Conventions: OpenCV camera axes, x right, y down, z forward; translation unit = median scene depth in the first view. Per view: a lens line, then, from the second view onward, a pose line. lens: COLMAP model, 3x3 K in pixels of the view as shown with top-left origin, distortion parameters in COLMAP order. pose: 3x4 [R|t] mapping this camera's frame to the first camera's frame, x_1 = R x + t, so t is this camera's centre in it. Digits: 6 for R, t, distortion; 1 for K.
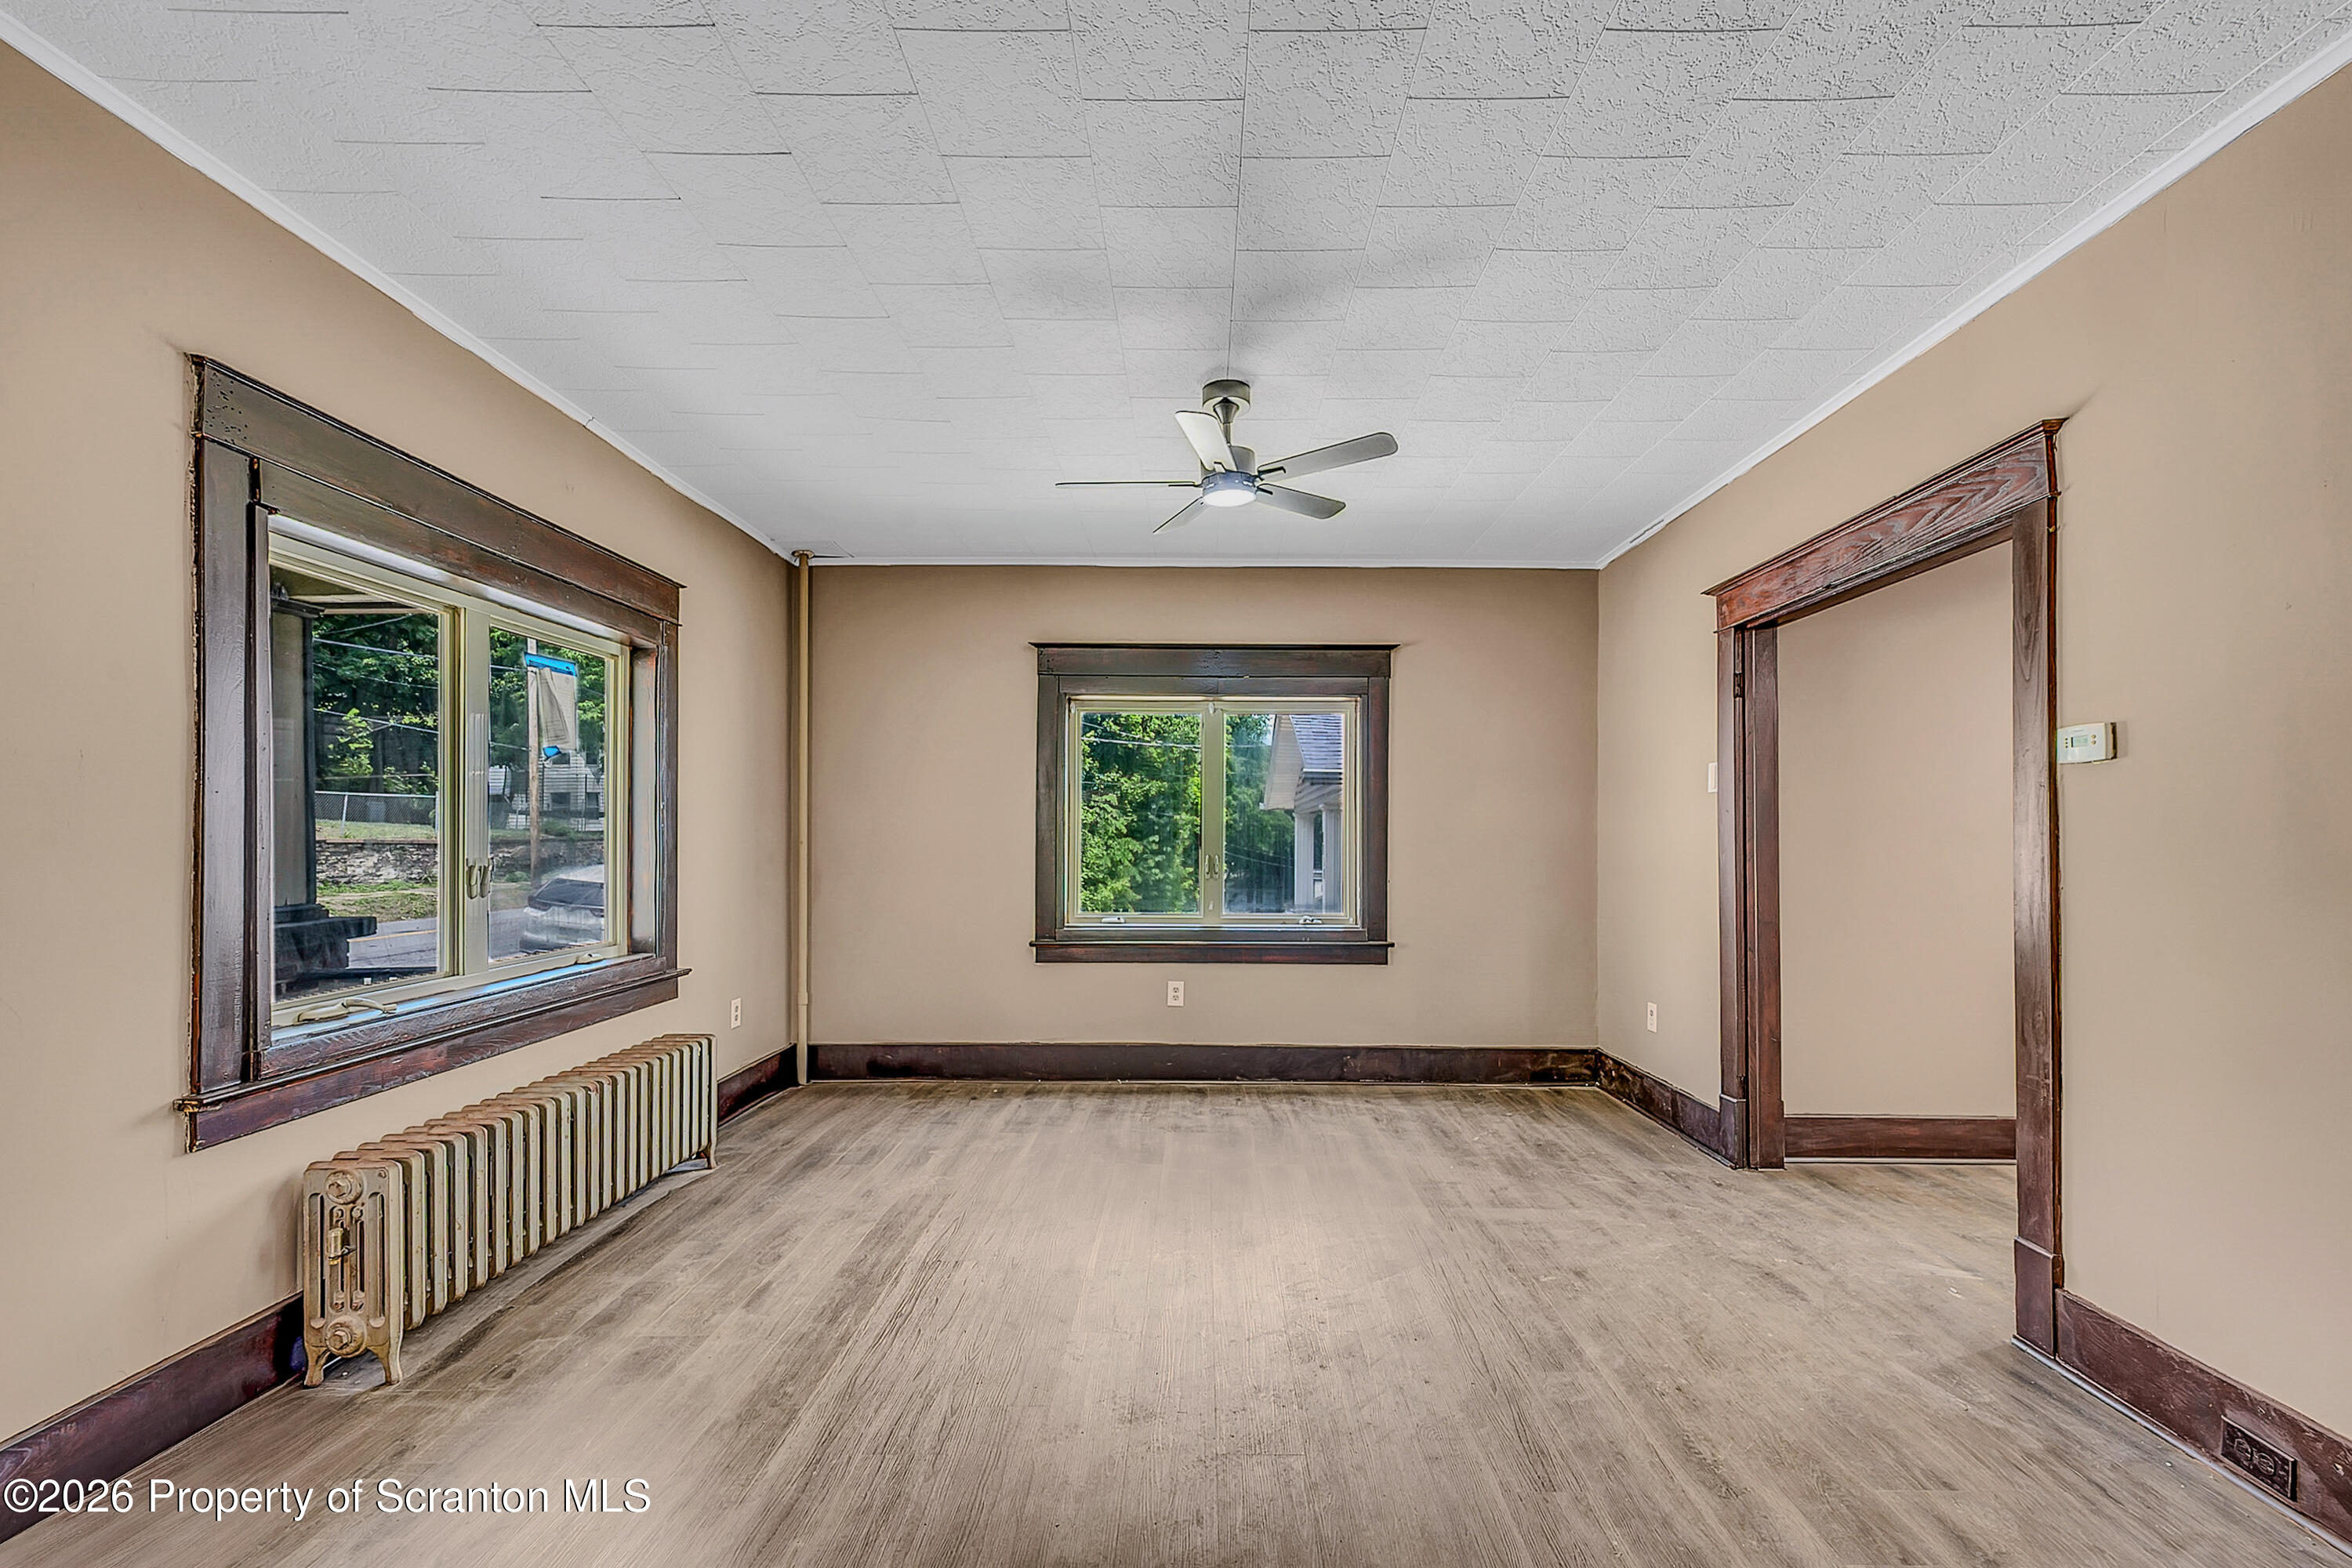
lens RADIAL K [[1189.1, 0, 1179.3], [0, 1189.1, 795.4], [0, 0, 1]] dist [0.000185, -0.000006]
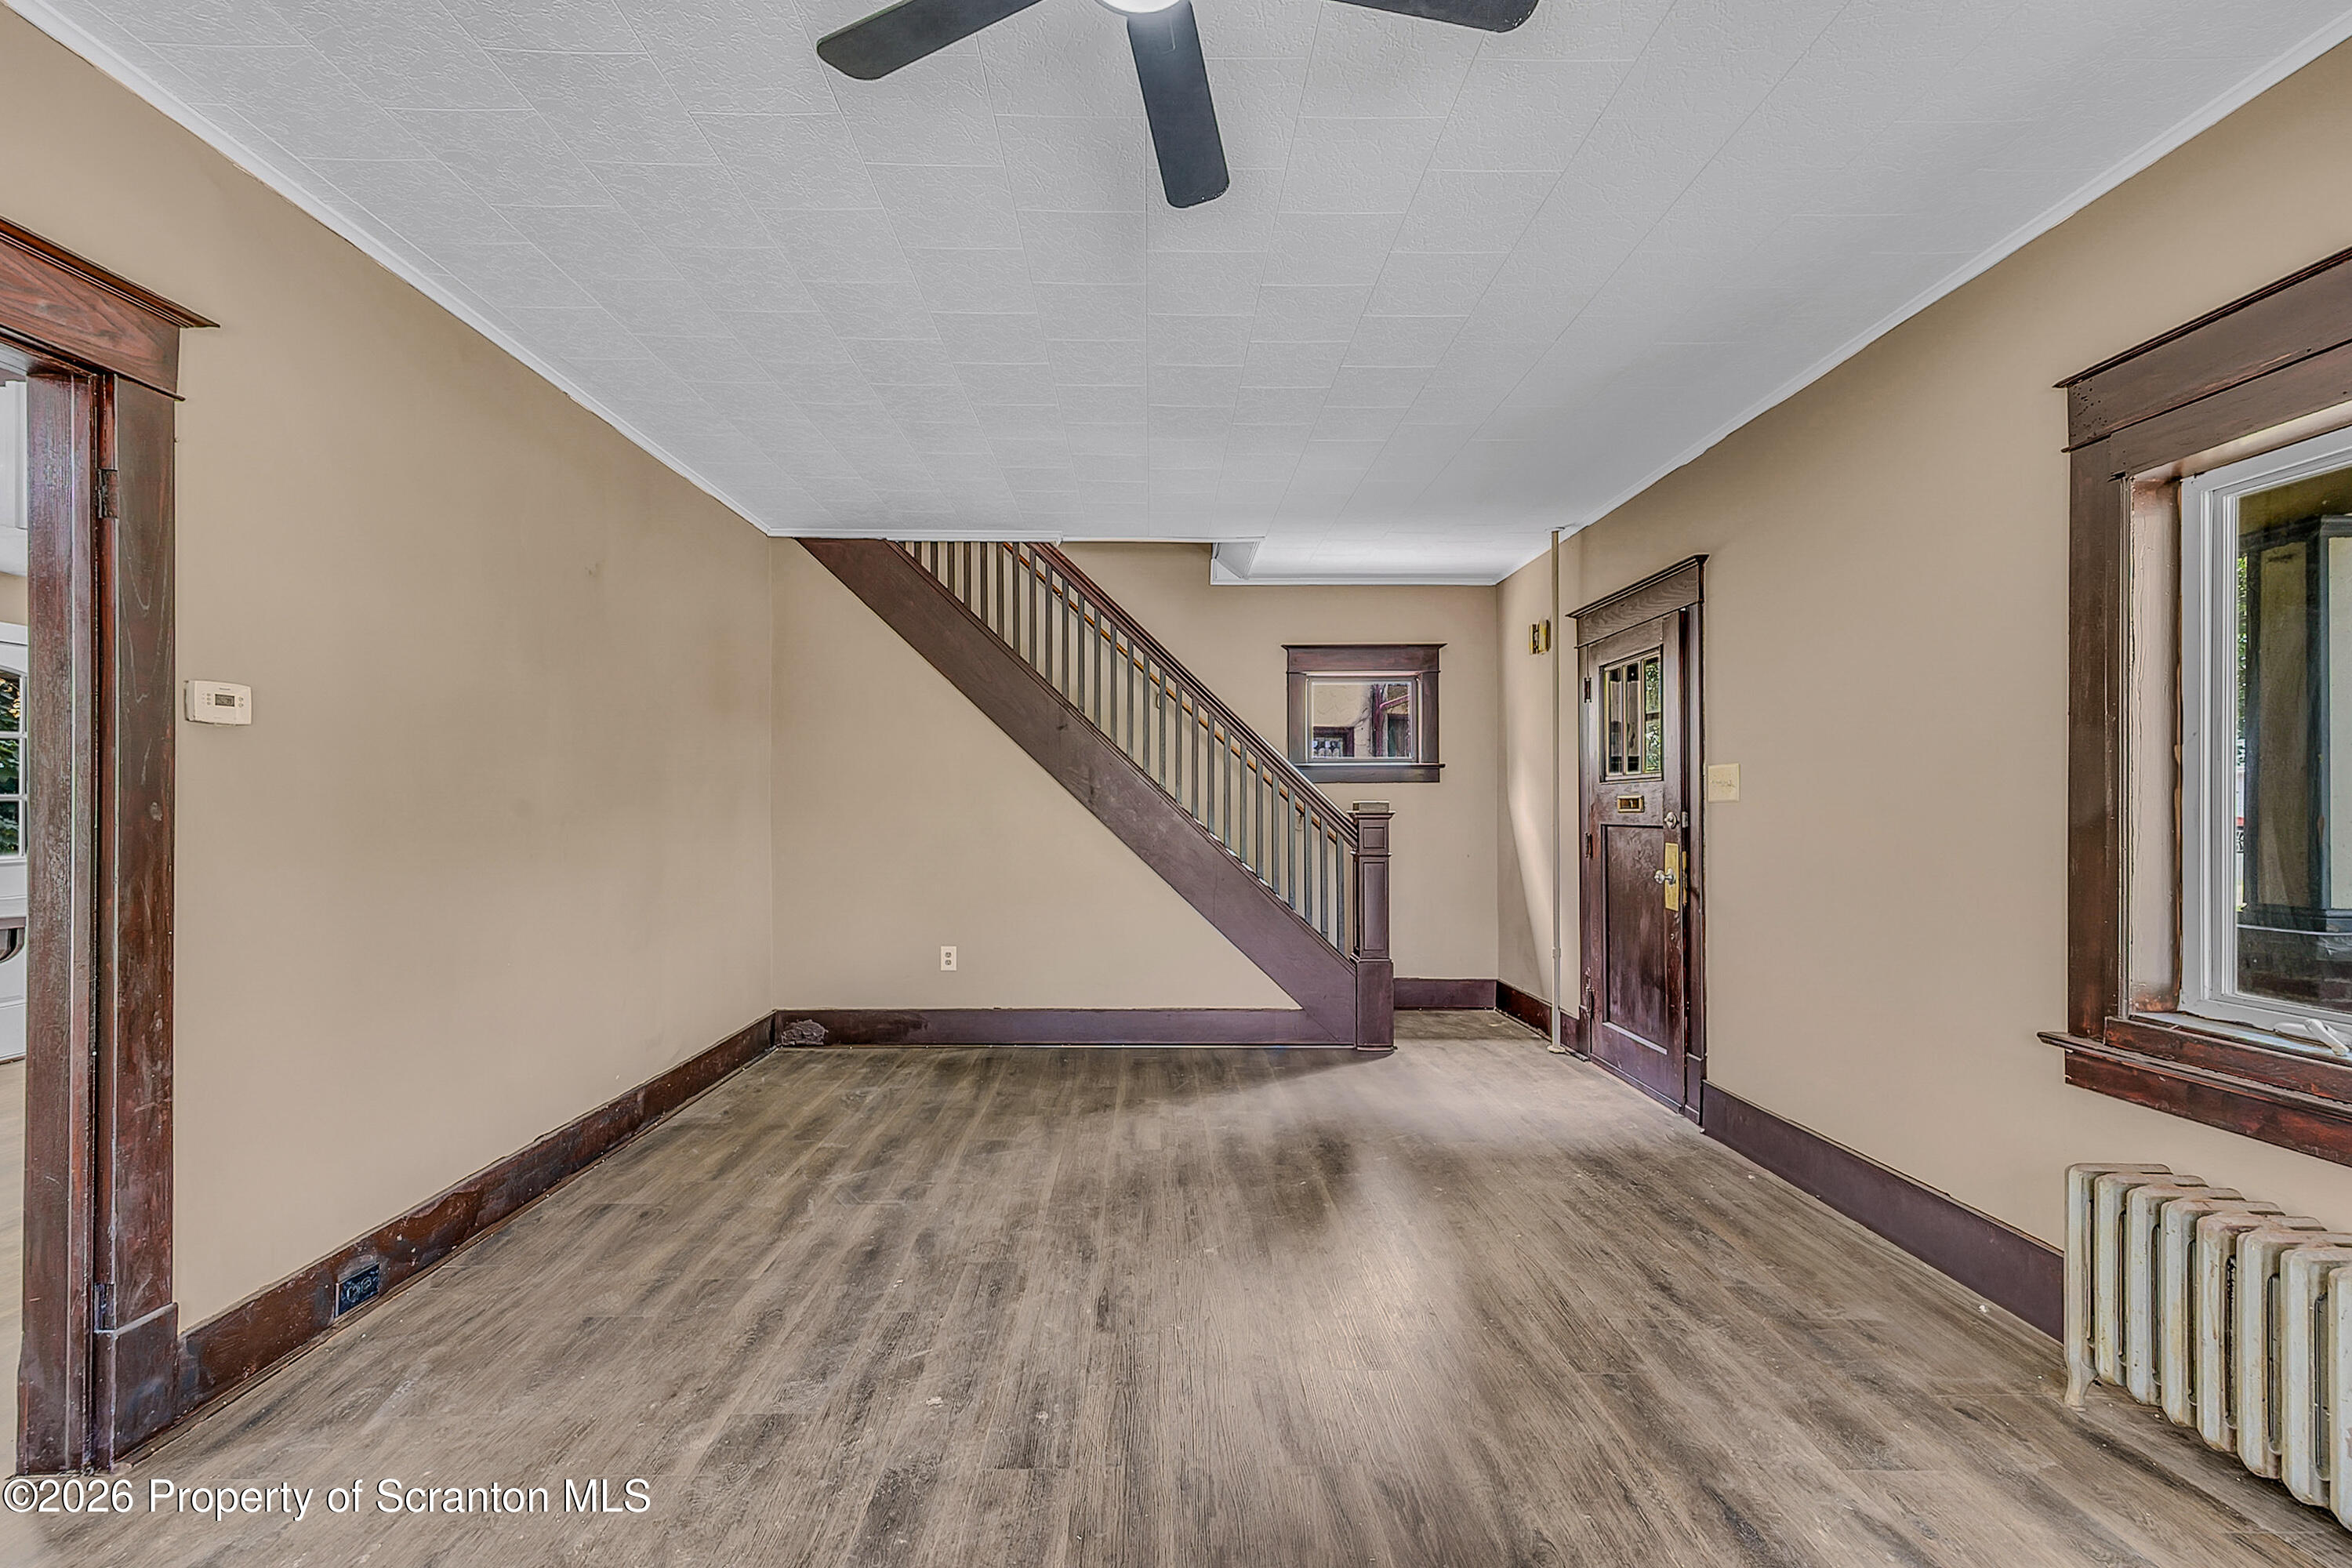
lens RADIAL K [[1189.1, 0, 1179.3], [0, 1189.1, 795.4], [0, 0, 1]] dist [0.000185, -0.000006]
pose [[-0.999022, -0.000620, -0.044206, 0.063009], [0.001171, 0.999180, -0.040480, 0.064034], [0.044195, -0.040492, -0.998202, 1.925441]]
